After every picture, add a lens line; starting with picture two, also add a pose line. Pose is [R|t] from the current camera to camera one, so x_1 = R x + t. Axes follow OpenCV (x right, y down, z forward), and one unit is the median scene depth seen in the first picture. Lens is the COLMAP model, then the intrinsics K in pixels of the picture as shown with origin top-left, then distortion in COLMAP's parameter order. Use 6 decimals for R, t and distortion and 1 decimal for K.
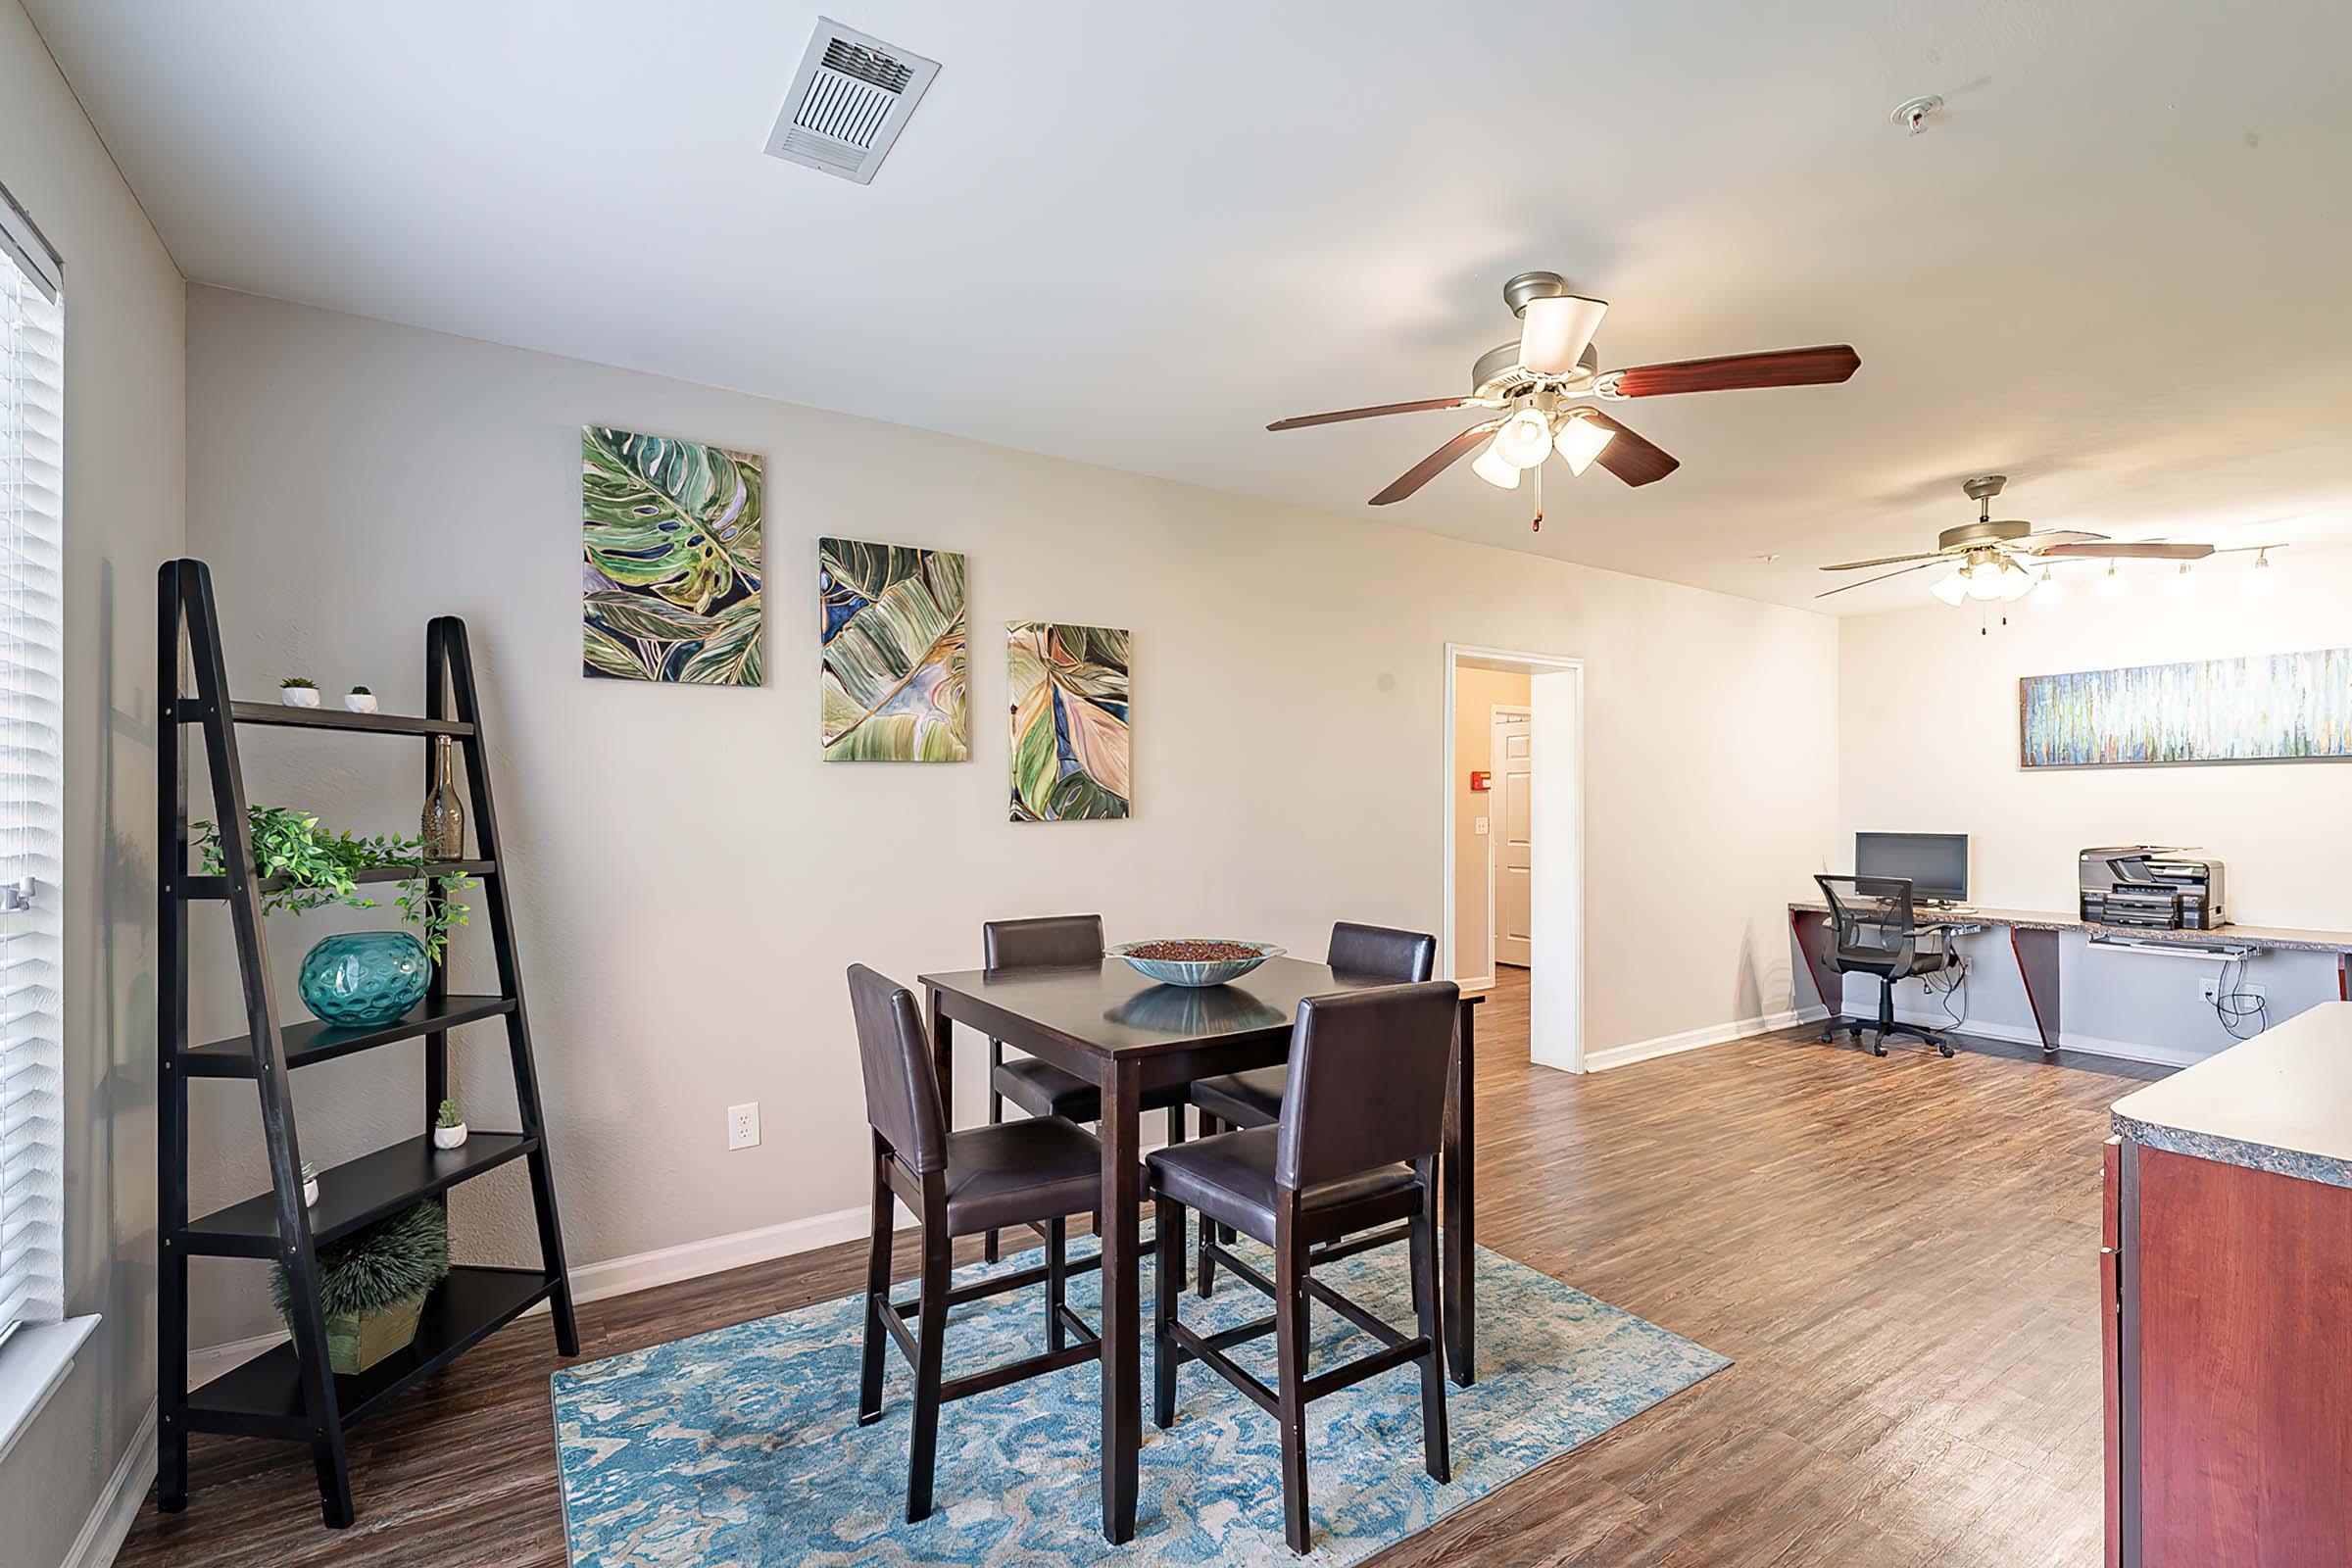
lens RADIAL K [[1038.5, 0, 1188.3], [0, 1038.5, 796.1], [0, 0, 1]] dist [0.000473, 0.000193]
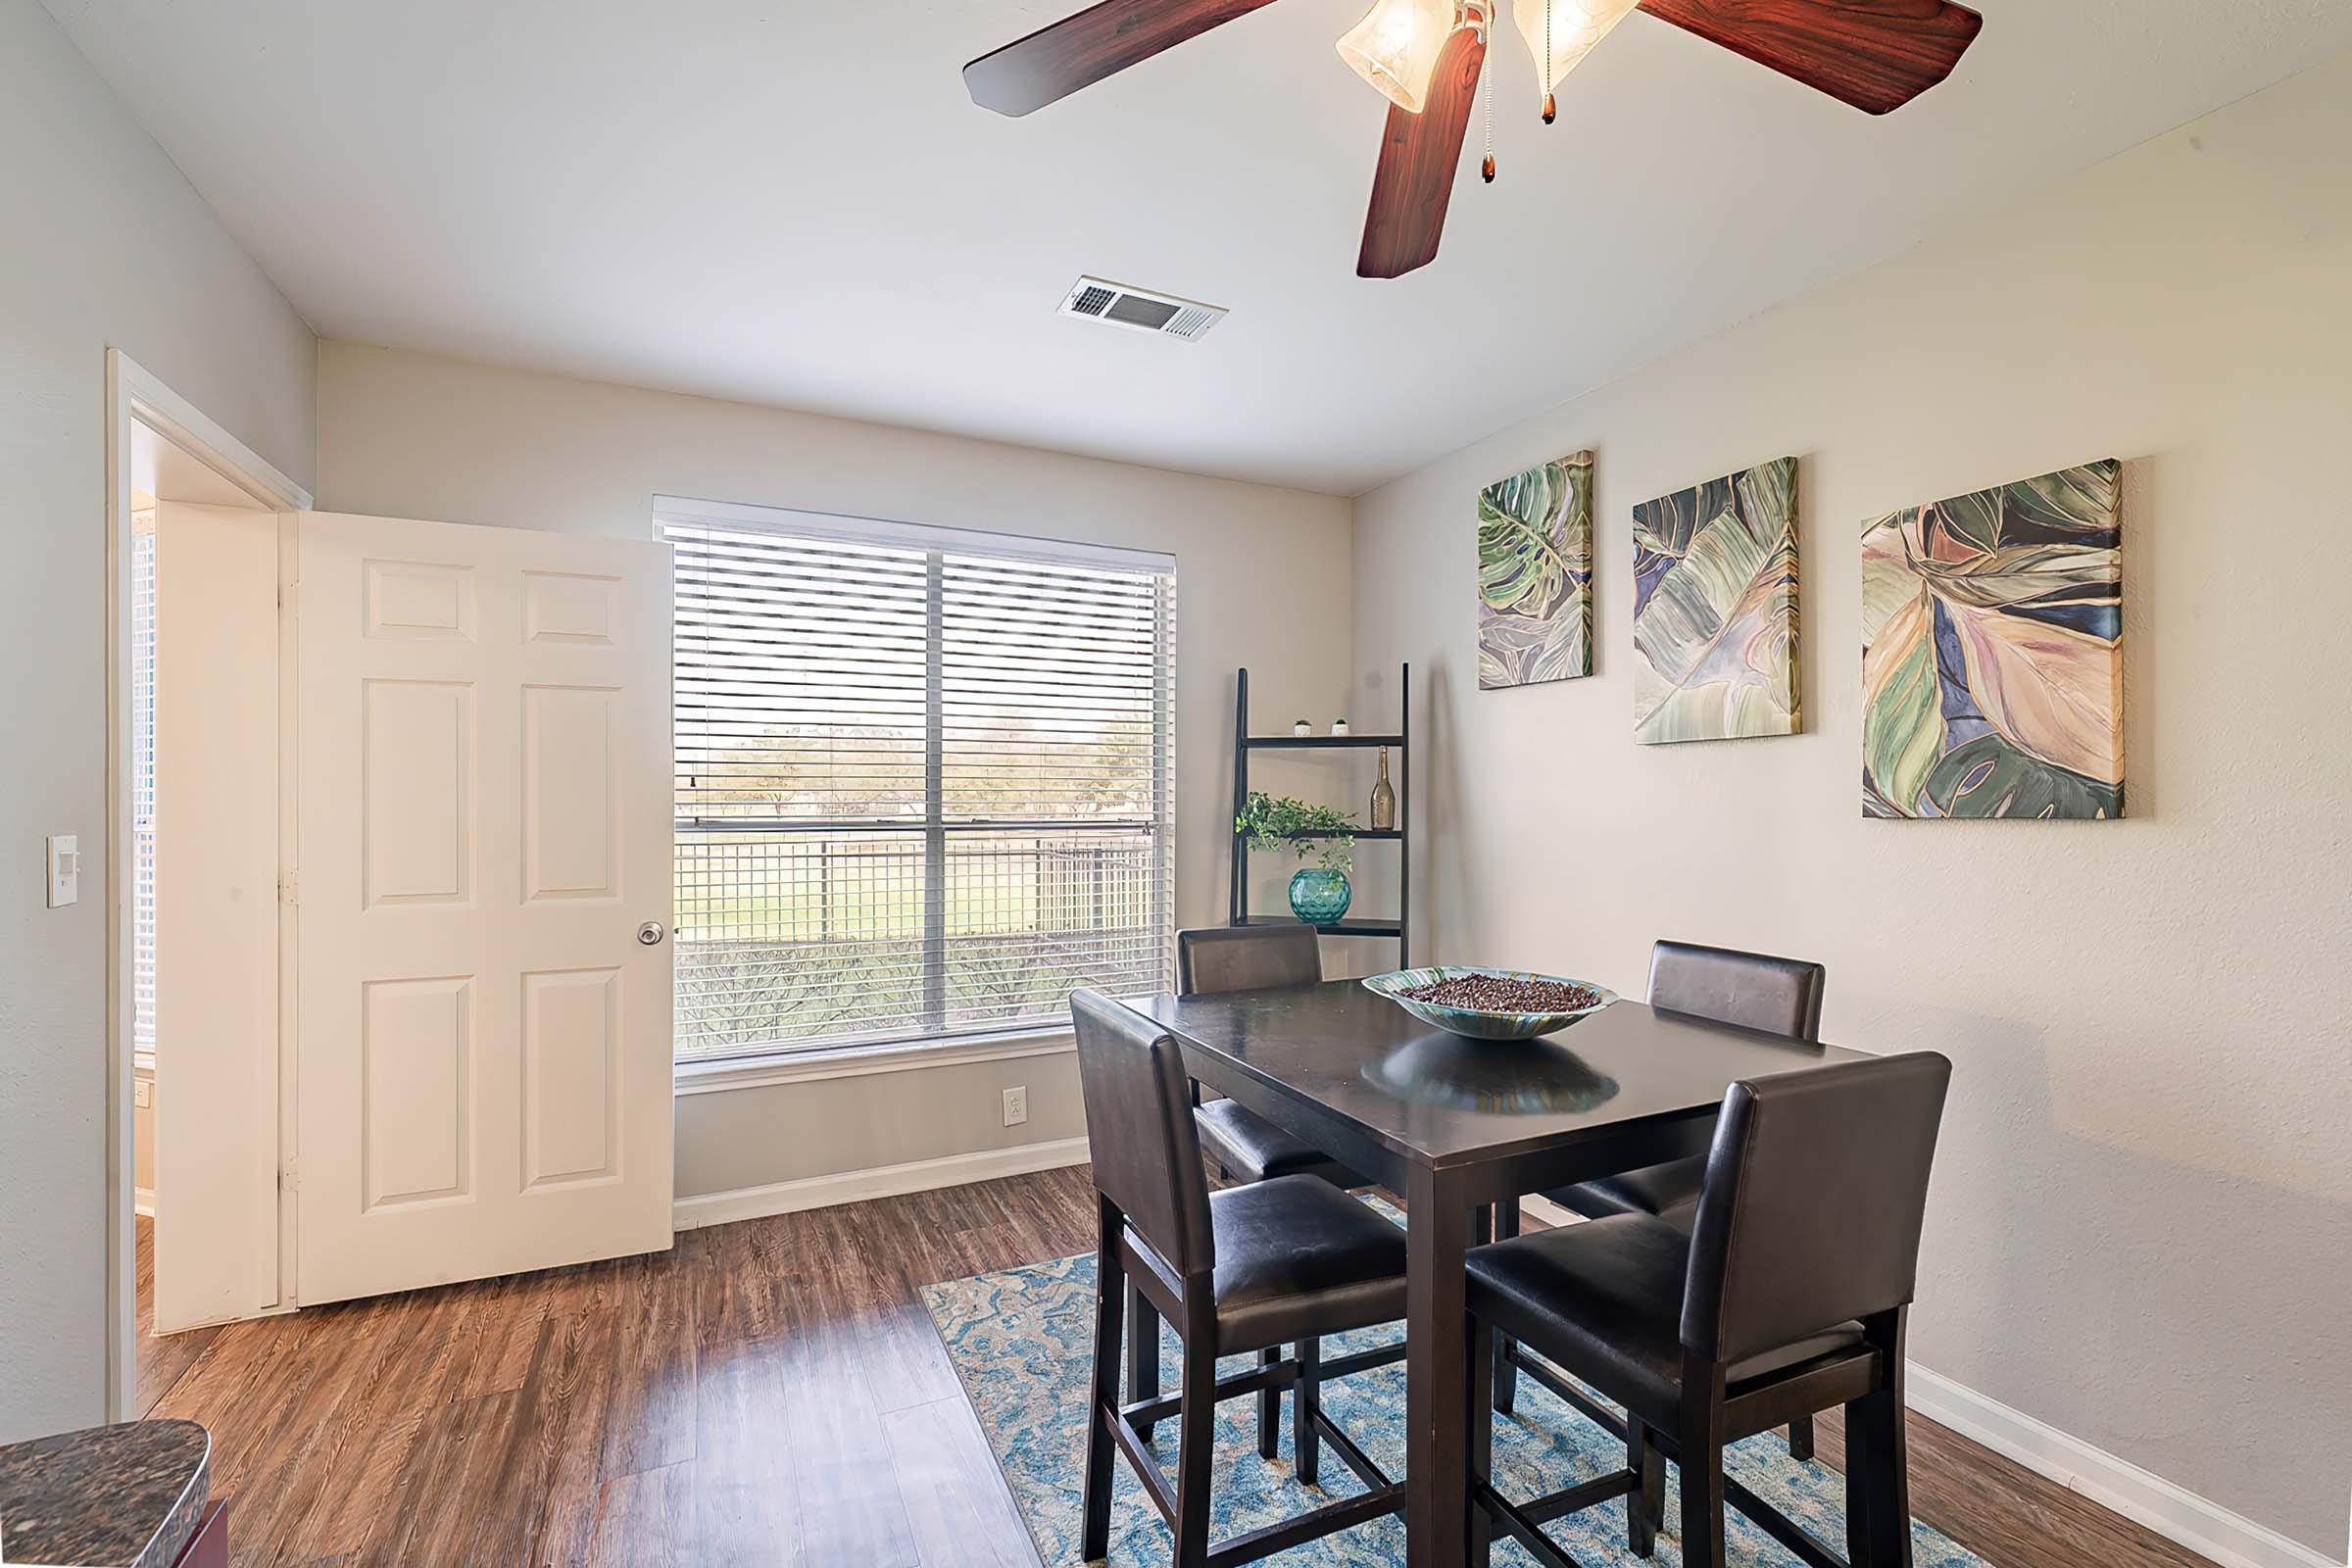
lens RADIAL K [[1038.5, 0, 1188.3], [0, 1038.5, 796.1], [0, 0, 1]] dist [0.000473, 0.000193]
pose [[-0.157360, 0.004010, -0.987533, 0.593335], [0.005519, 0.999980, 0.003181, 0.006015], [0.987526, -0.004950, -0.157379, 0.700301]]
